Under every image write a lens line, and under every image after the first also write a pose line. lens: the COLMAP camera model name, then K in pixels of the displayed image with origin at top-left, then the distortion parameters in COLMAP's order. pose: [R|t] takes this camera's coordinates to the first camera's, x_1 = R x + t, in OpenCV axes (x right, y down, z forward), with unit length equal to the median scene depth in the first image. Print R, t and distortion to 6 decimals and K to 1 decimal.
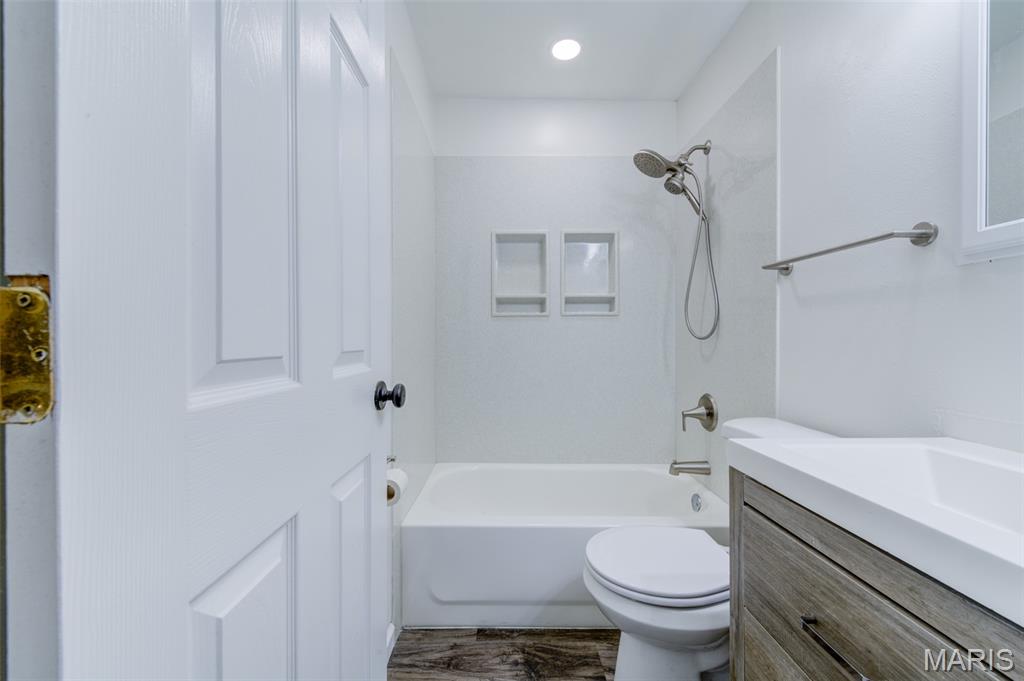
lens RADIAL K [[401.3, 0, 506.7], [0, 401.3, 329.7], [0, 0, 1]] dist [0.007480, -0.002734]
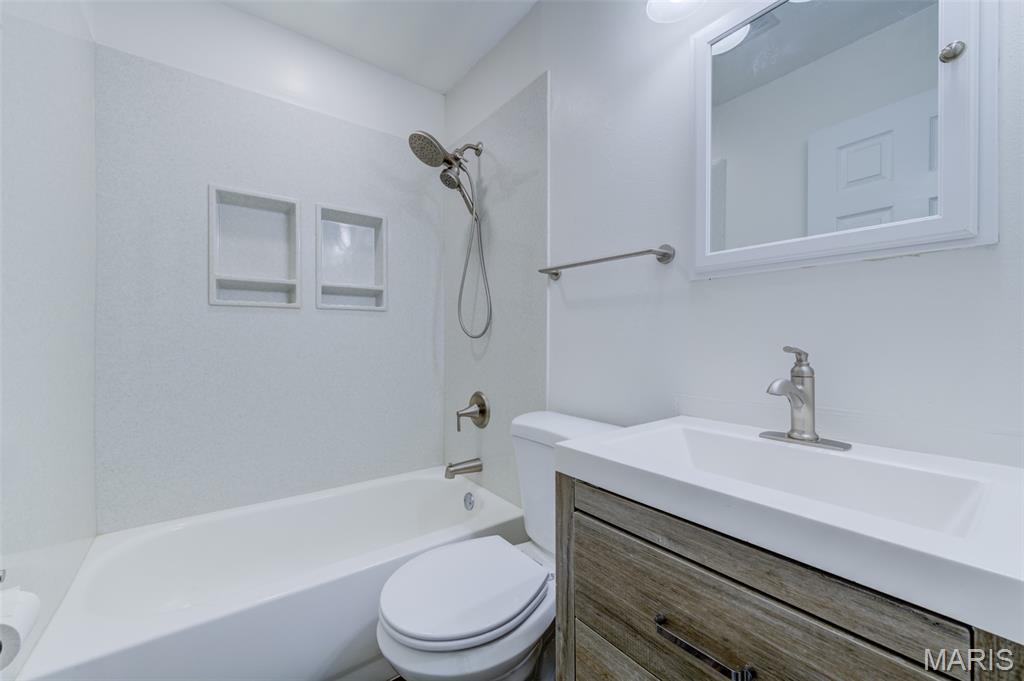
lens RADIAL K [[401.3, 0, 506.7], [0, 401.3, 329.7], [0, 0, 1]] dist [0.007480, -0.002734]
pose [[0.799954, 0.010500, 0.599970, -0.111172], [-0.014426, 0.999894, 0.001736, 0.002798], [-0.599888, -0.010044, 0.800021, 0.309155]]
